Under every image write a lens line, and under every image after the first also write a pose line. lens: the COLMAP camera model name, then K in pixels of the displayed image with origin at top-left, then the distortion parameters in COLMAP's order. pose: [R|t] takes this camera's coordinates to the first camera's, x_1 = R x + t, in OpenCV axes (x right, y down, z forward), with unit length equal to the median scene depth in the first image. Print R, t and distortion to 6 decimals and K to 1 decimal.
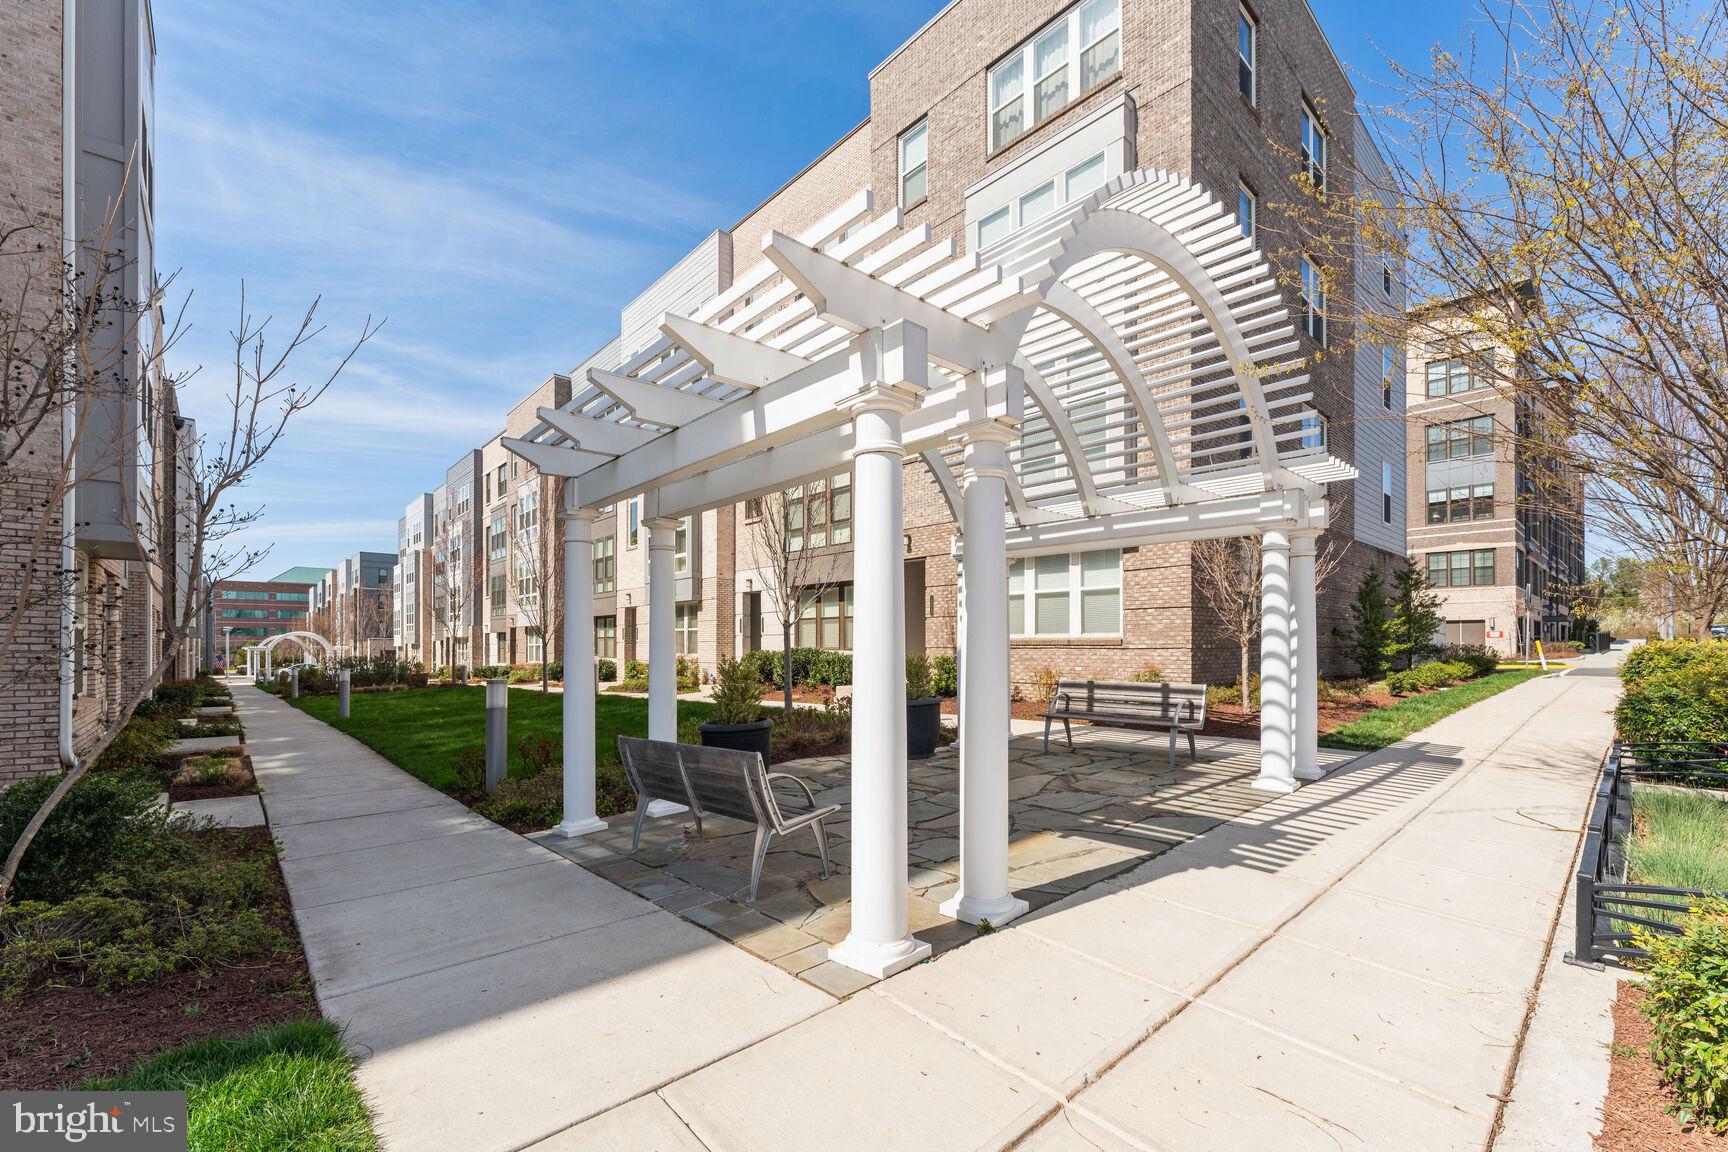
lens RADIAL K [[692.8, 0, 857.1], [0, 692.8, 628.5], [0, 0, 1]] dist [0.031399, -0.000044]
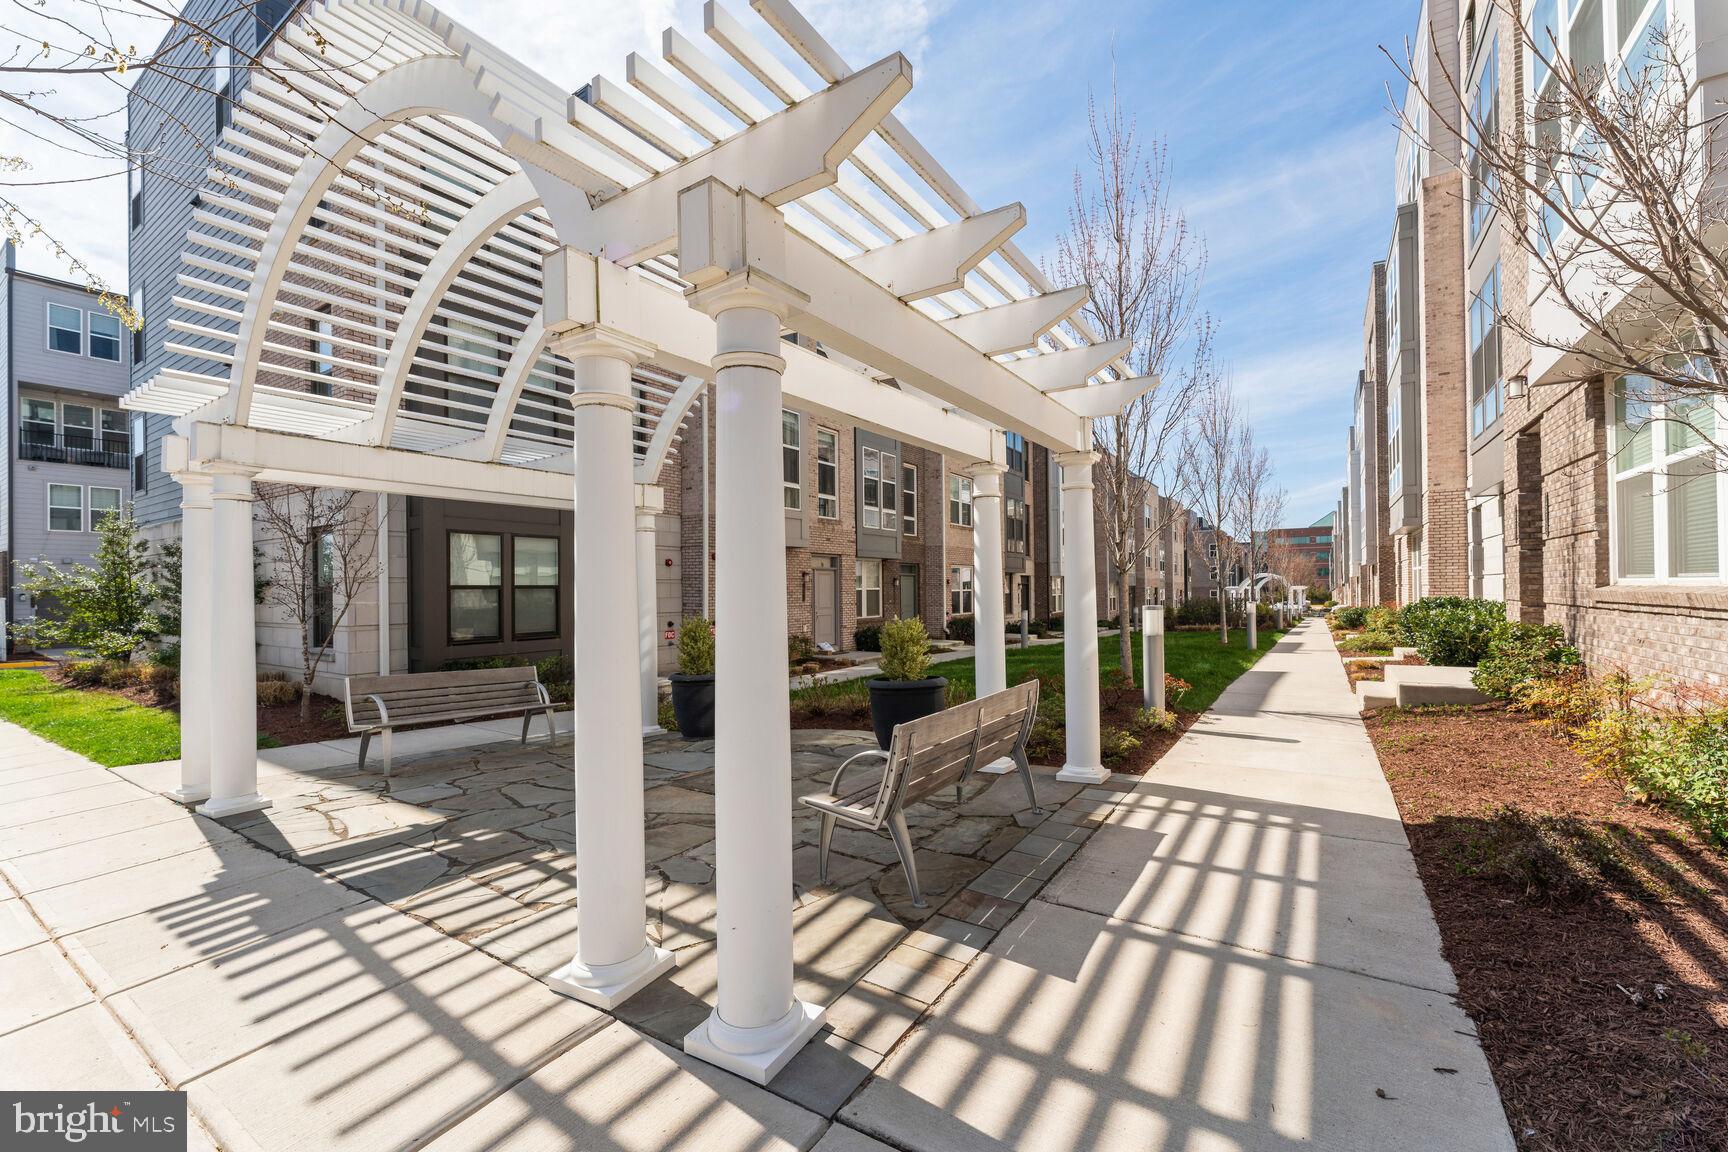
lens RADIAL K [[692.8, 0, 865.9], [0, 692.8, 575.7], [0, 0, 1]] dist [0.031399, -0.000044]
pose [[0.251677, -0.010425, -0.967755, 1.365316], [0.023157, 0.999721, -0.004747, -0.013749], [0.967534, -0.021216, 0.251848, 1.361934]]
